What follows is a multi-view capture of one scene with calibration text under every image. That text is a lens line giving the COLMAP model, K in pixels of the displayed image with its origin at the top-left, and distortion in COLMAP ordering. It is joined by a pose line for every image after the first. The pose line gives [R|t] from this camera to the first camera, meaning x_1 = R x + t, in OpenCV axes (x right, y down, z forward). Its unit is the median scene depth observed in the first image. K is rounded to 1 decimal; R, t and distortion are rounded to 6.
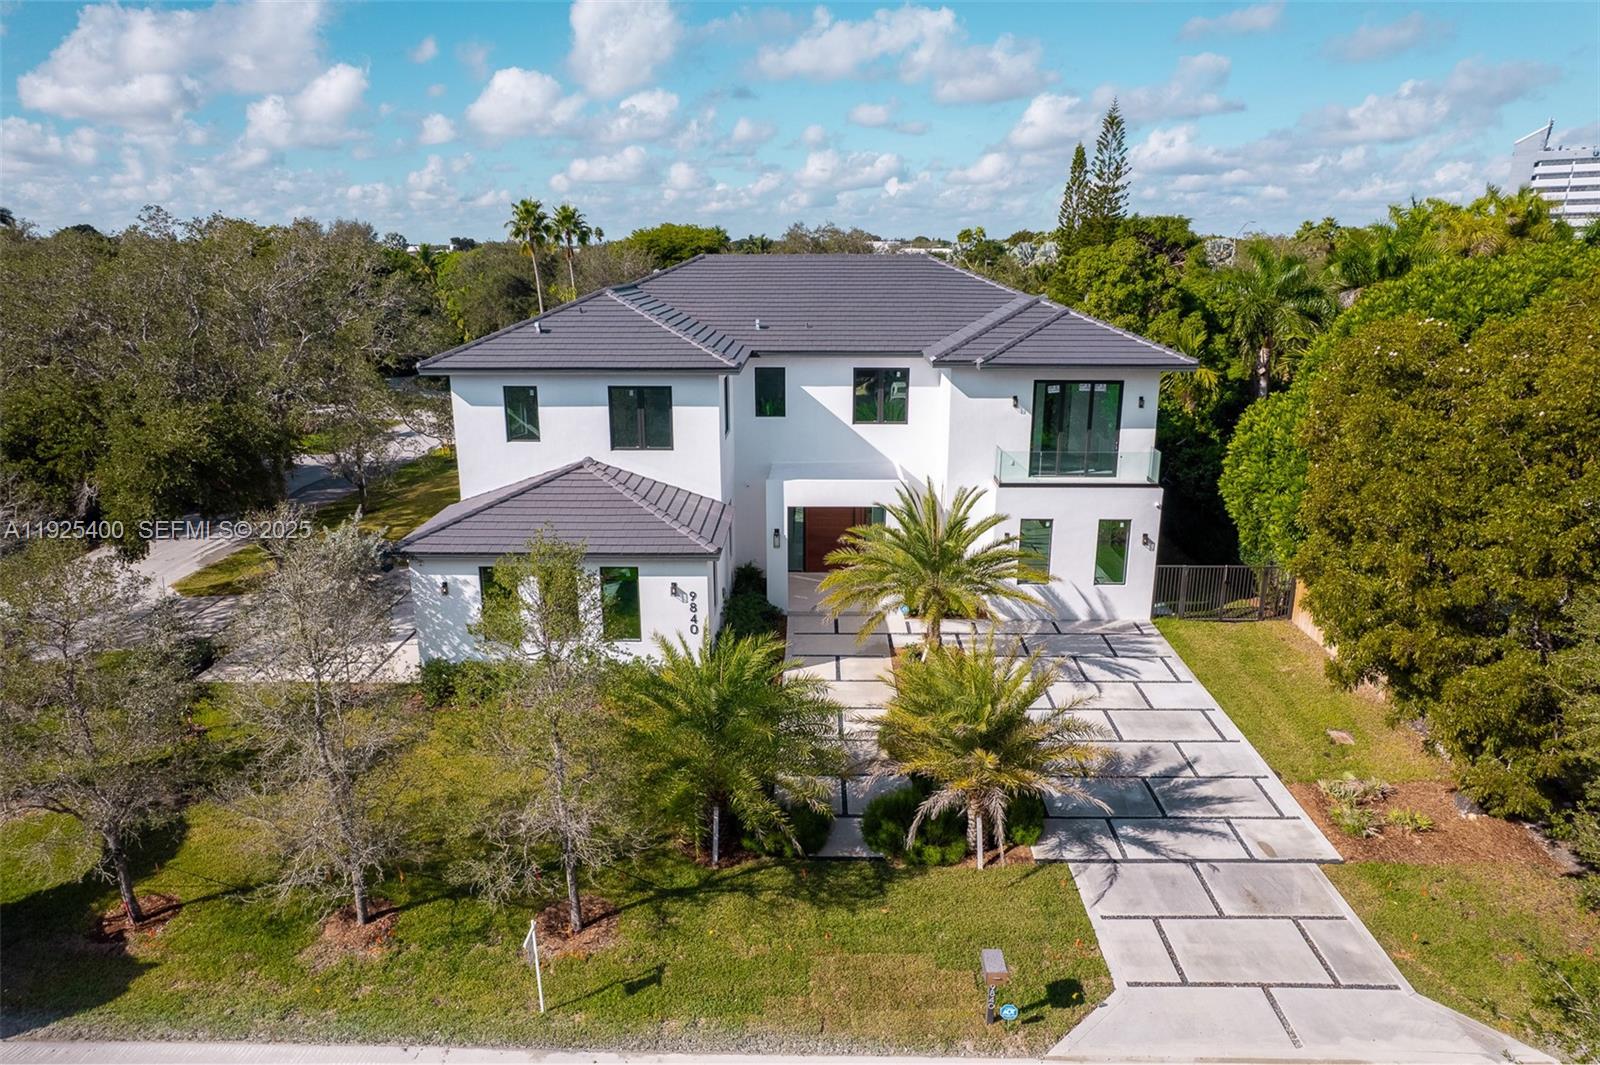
lens RADIAL K [[1022.0, 0, 800.0], [0, 1022.0, 532.5], [0, 0, 1]] dist [-0.072964, 0.069254]
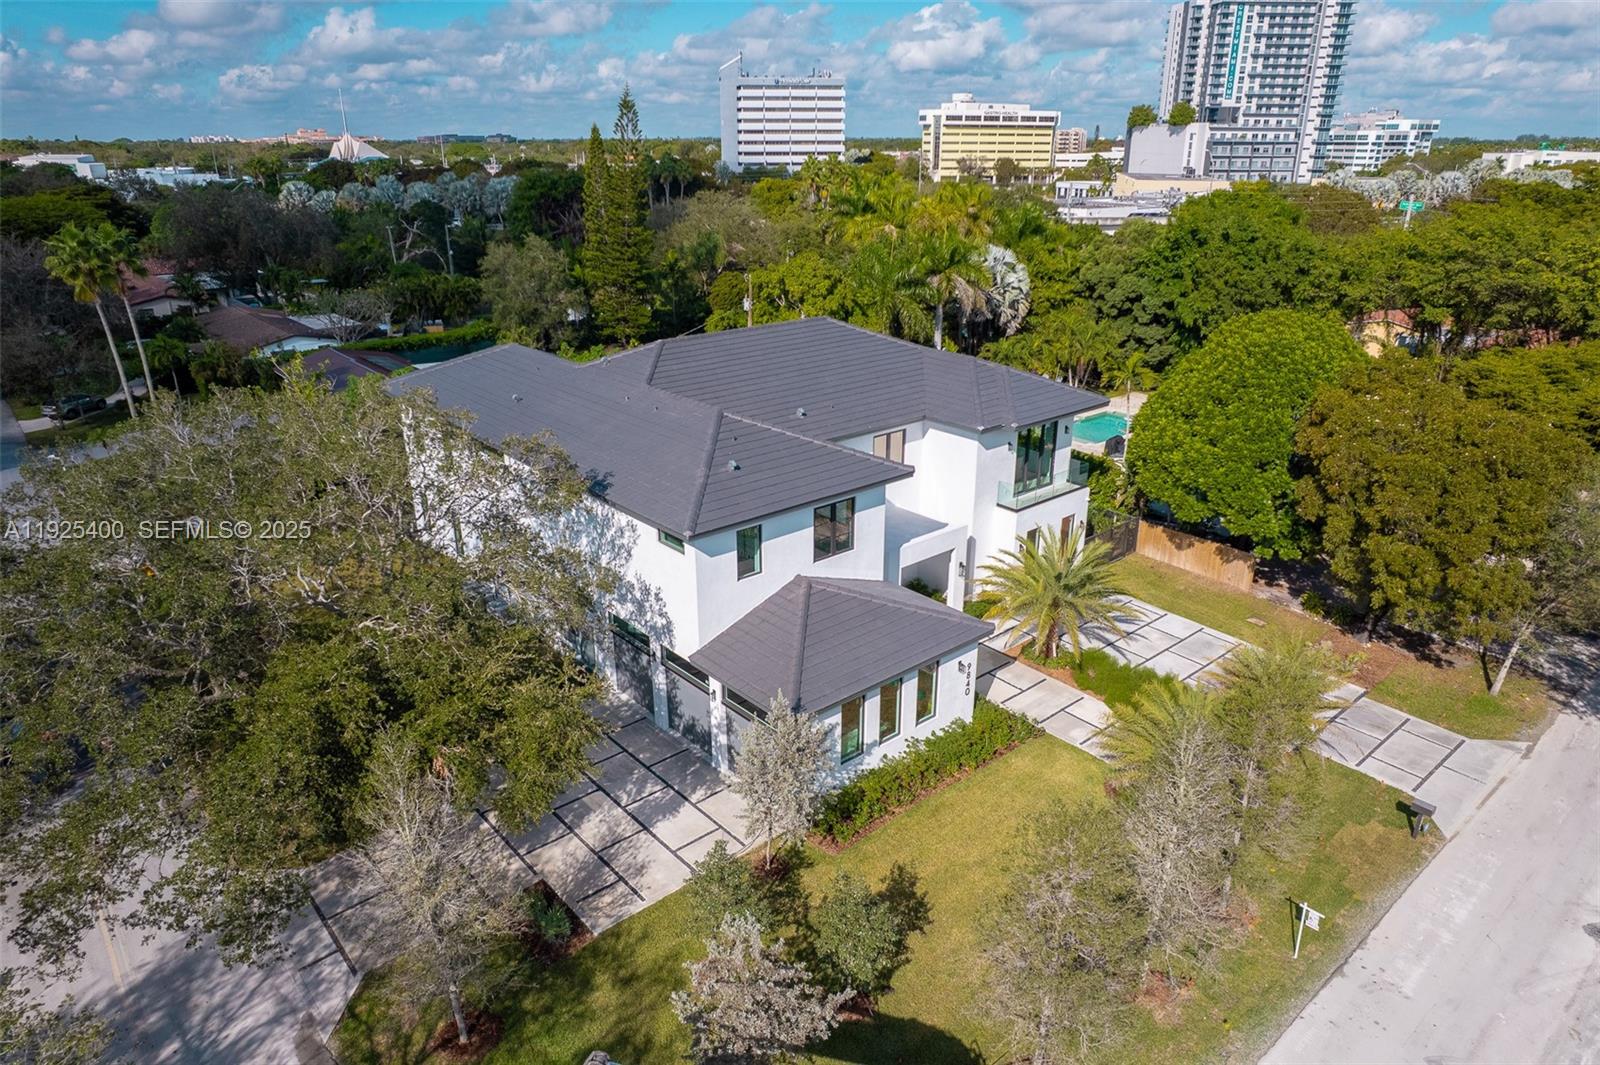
lens RADIAL K [[1016.1, 0, 791.8], [0, 1016.1, 531.4], [0, 0, 1]] dist [-0.062414, 0.056958]
pose [[0.750001, -0.242626, 0.615330, -0.928729], [0.181165, 0.970071, 0.161686, -0.316277], [-0.636142, -0.009788, 0.771510, 0.179066]]
